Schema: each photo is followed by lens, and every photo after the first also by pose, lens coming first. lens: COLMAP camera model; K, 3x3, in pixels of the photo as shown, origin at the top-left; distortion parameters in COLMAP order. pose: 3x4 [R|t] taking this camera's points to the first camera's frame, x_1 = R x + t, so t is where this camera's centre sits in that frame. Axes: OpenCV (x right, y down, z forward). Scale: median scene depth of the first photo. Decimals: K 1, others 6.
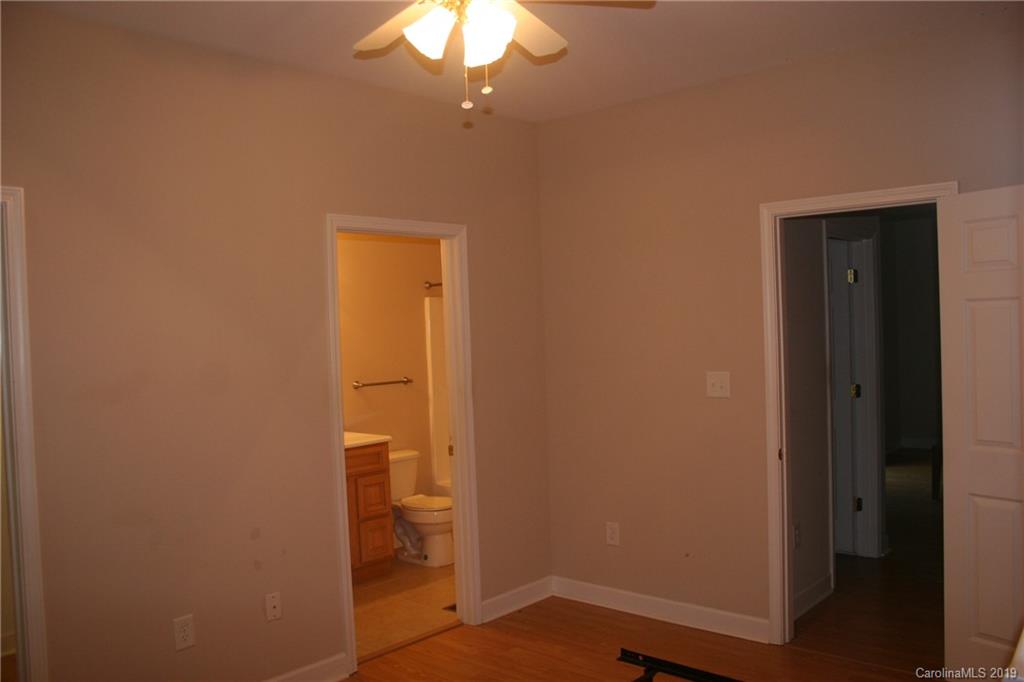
lens RADIAL K [[848.4, 0, 516.2], [0, 848.4, 346.2], [0, 0, 1]] dist [-0.155483, 0.130129]
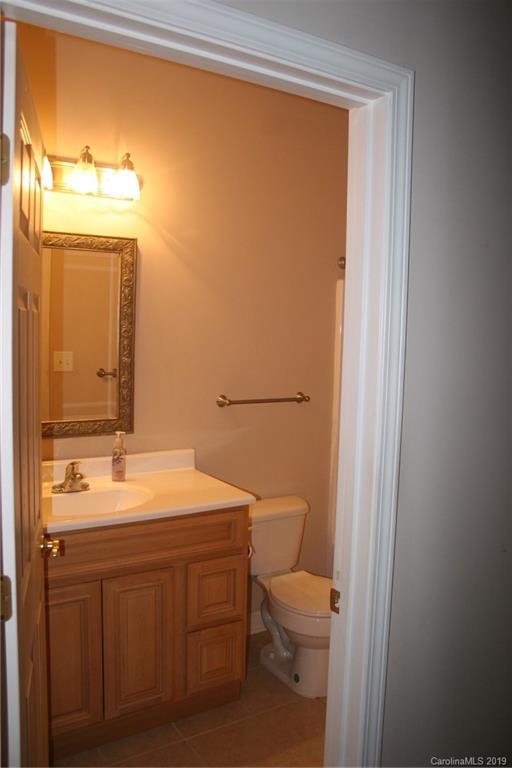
lens RADIAL K [[636.3, 0, 256.1], [0, 636.3, 384.7], [0, 0, 1]] dist [-0.155483, 0.130129]
pose [[0.962103, 0.086113, -0.258733, -0.034177], [-0.068992, 0.994827, 0.074558, -0.007691], [0.263815, -0.053882, 0.963067, 0.547237]]
